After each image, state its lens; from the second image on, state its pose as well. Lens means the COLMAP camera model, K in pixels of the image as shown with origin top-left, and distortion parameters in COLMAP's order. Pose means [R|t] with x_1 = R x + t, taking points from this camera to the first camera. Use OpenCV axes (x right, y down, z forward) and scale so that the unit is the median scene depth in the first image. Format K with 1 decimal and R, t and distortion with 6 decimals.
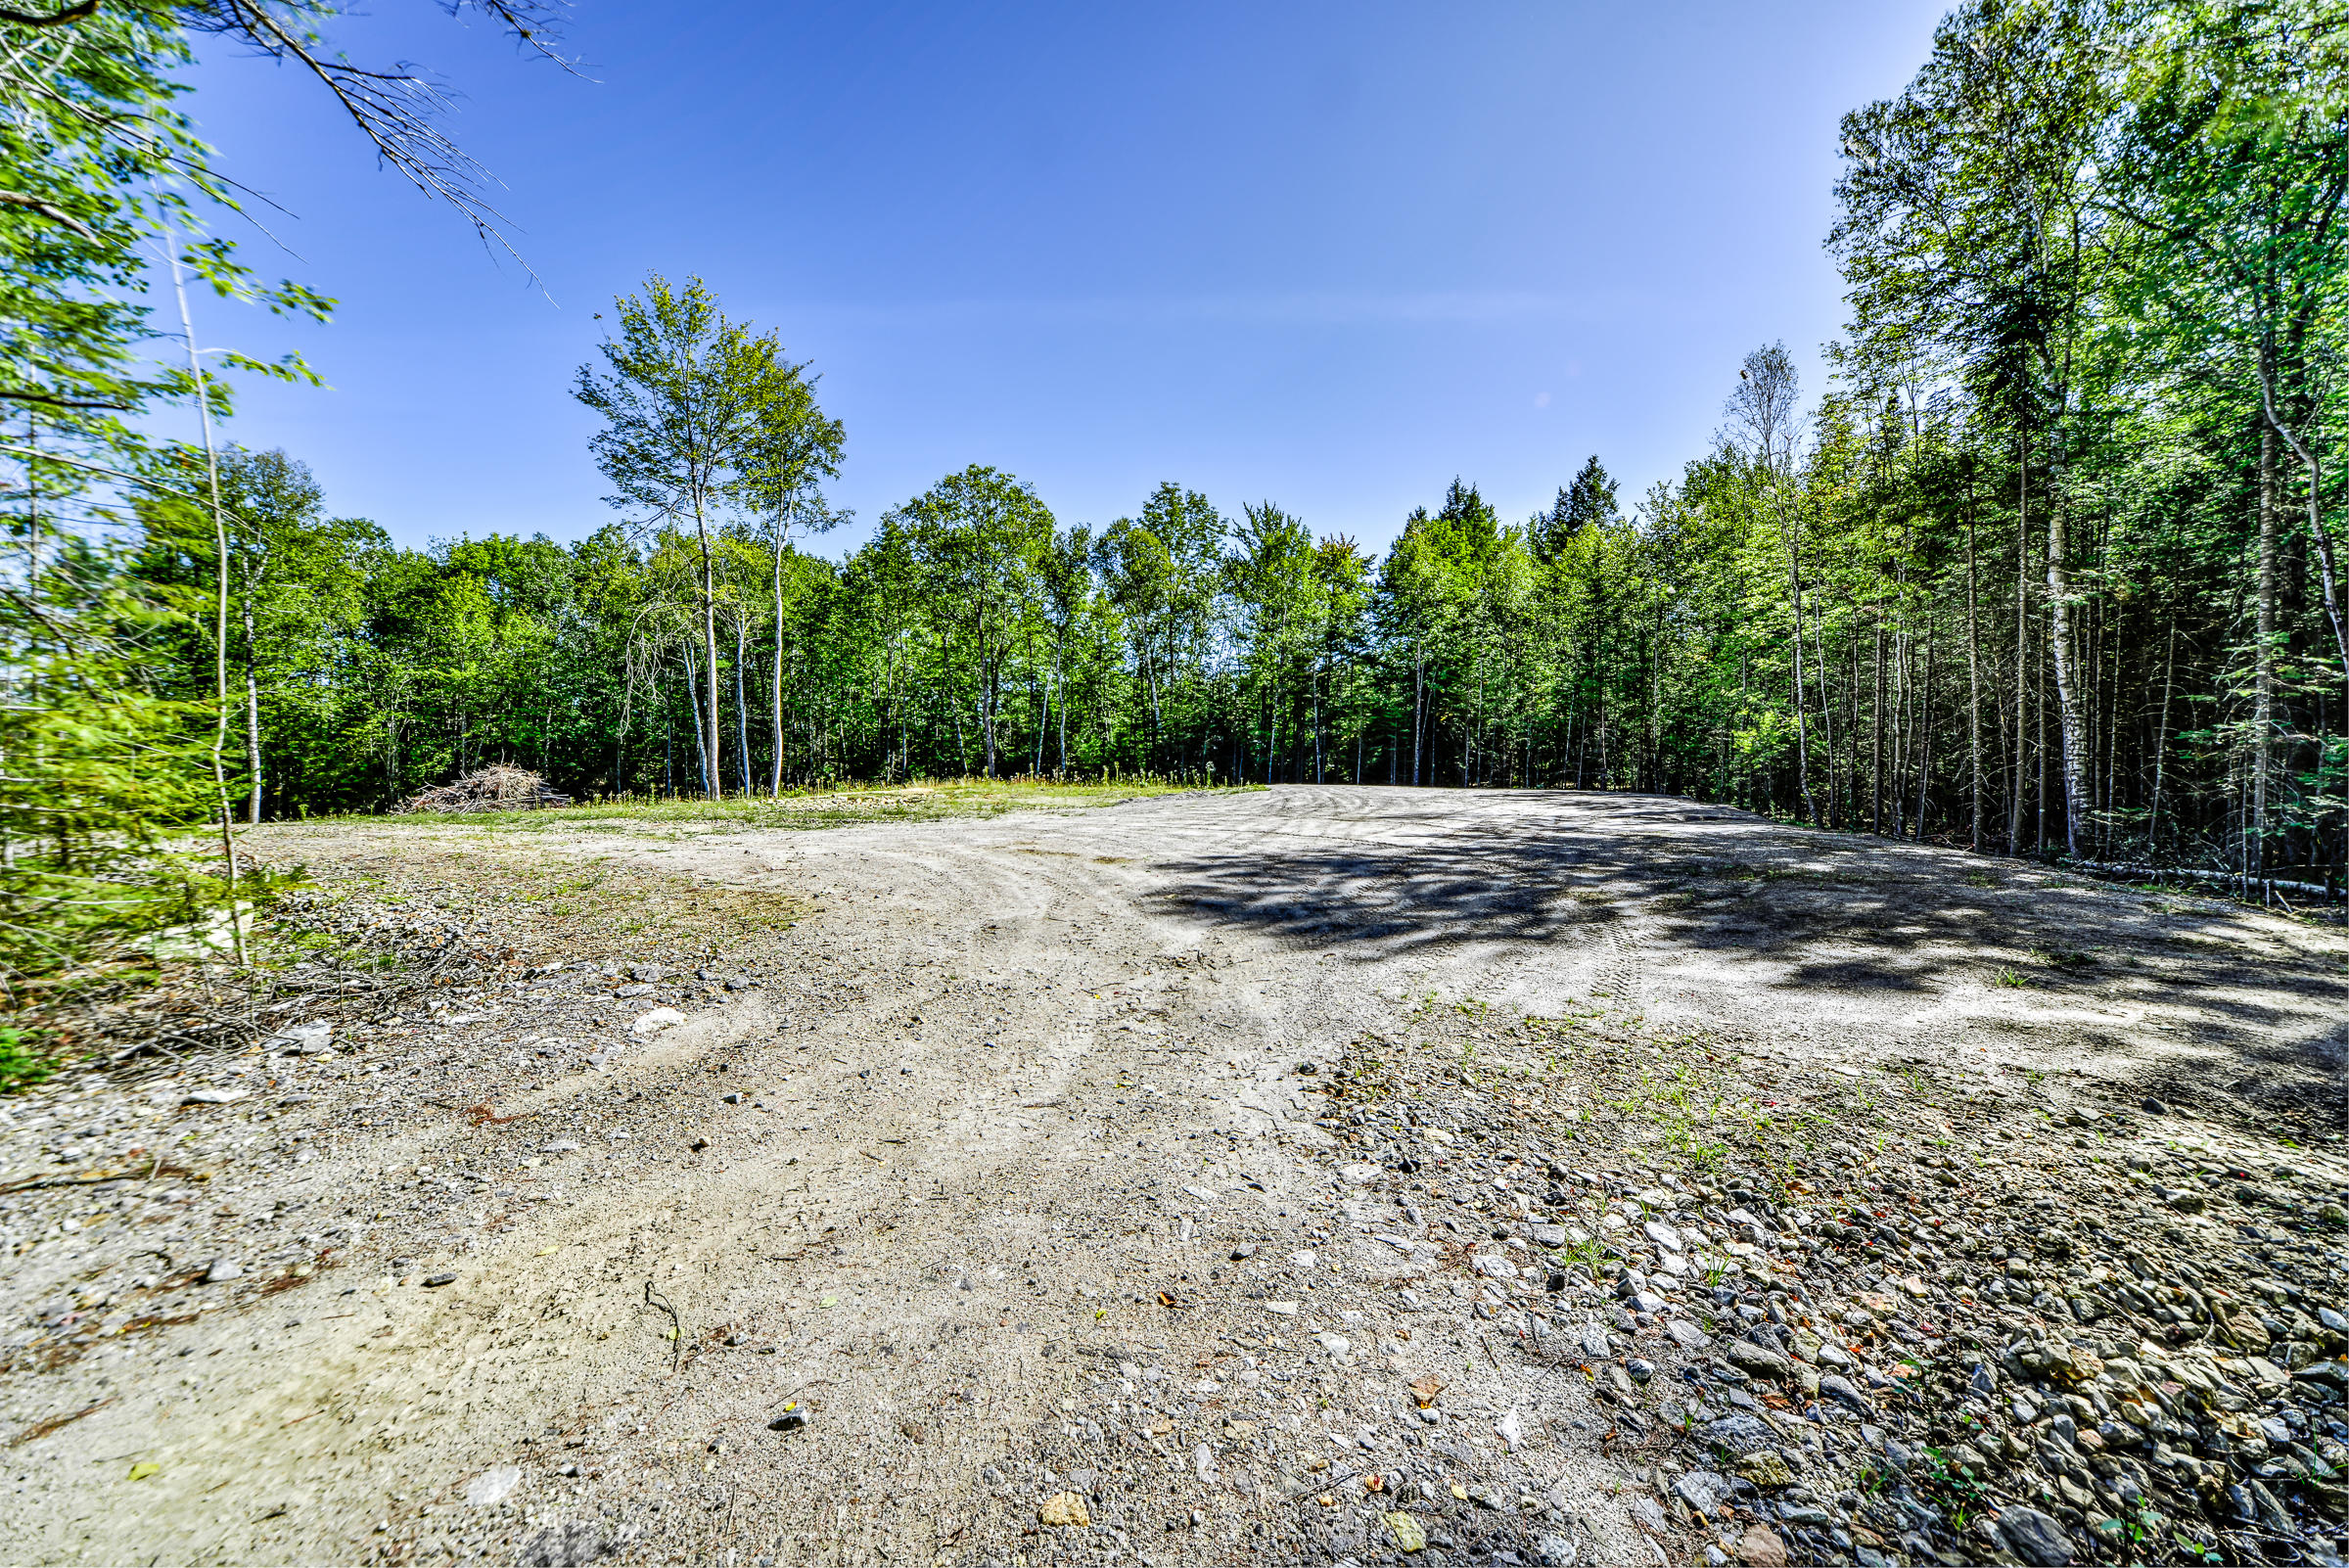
lens RADIAL K [[876.9, 0, 1182.9], [0, 876.9, 790.8], [0, 0, 1]] dist [-0.013146, 0.000023]
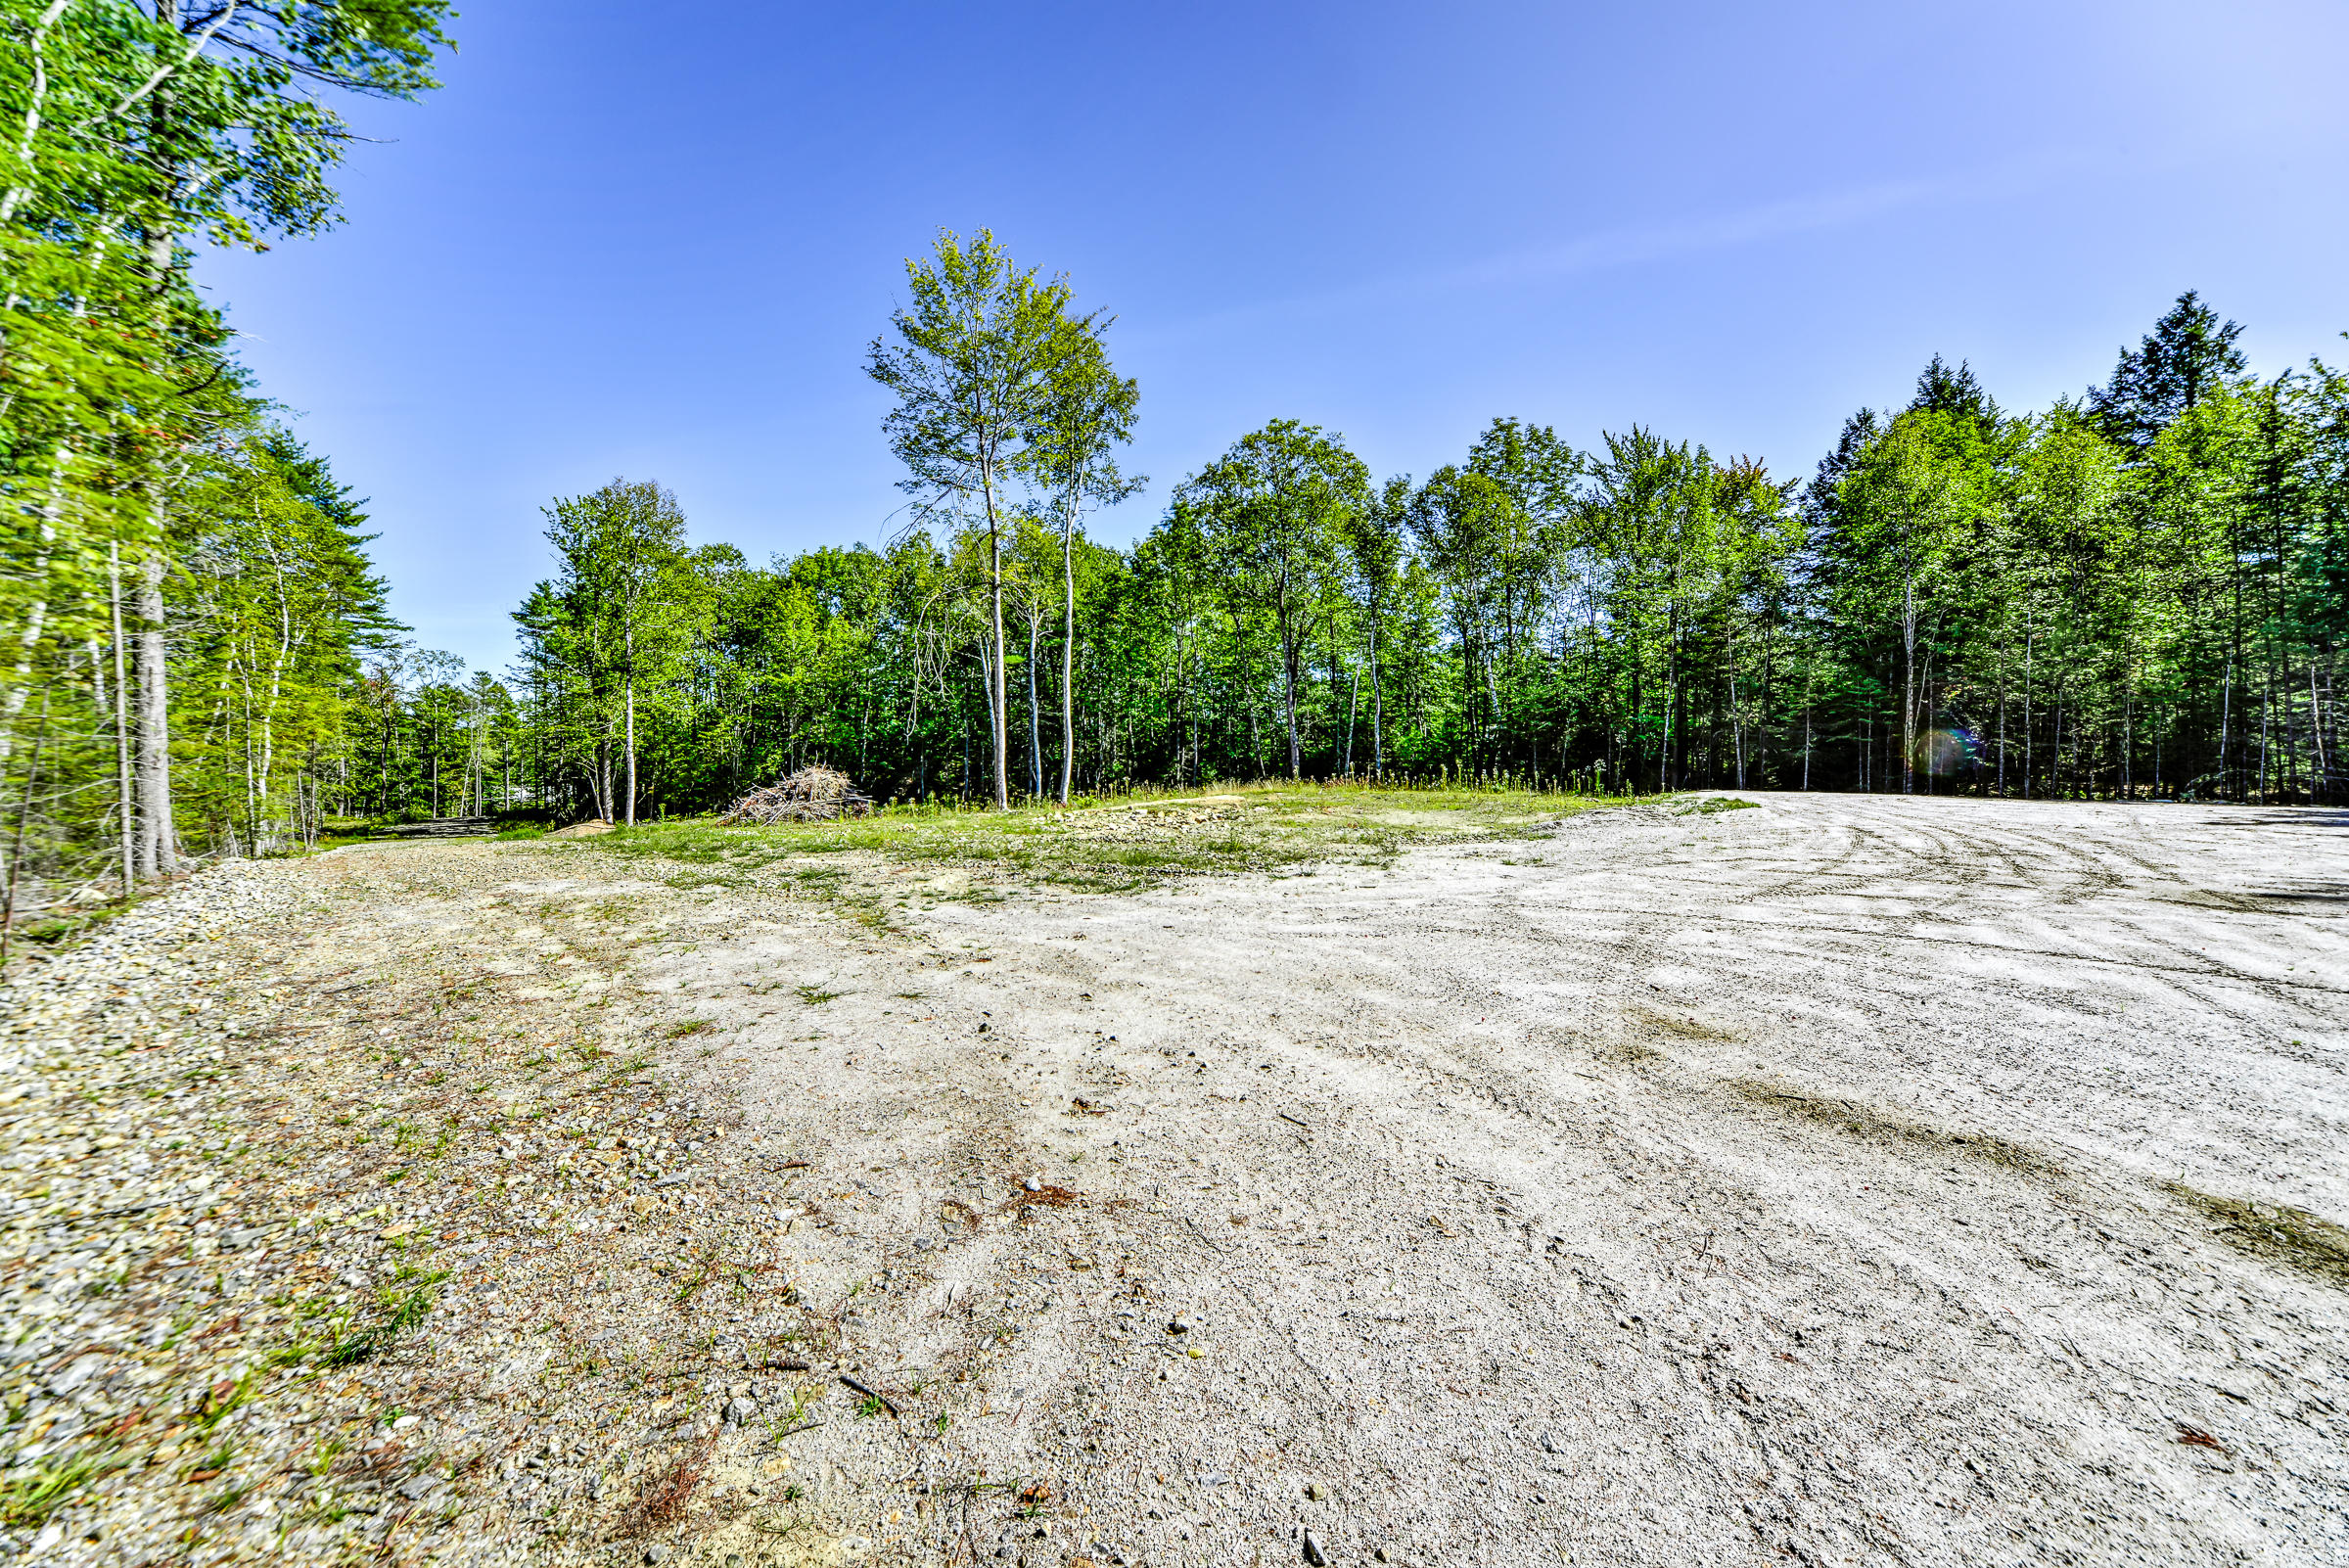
lens RADIAL K [[899.4, 0, 1171.2], [0, 899.4, 757.3], [0, 0, 1]] dist [-0.000196, 0.000125]
pose [[0.949002, -0.007876, -0.315172, -0.051860], [-0.001428, 0.999570, -0.029276, -0.008274], [0.315268, 0.028233, 0.948583, 0.114887]]
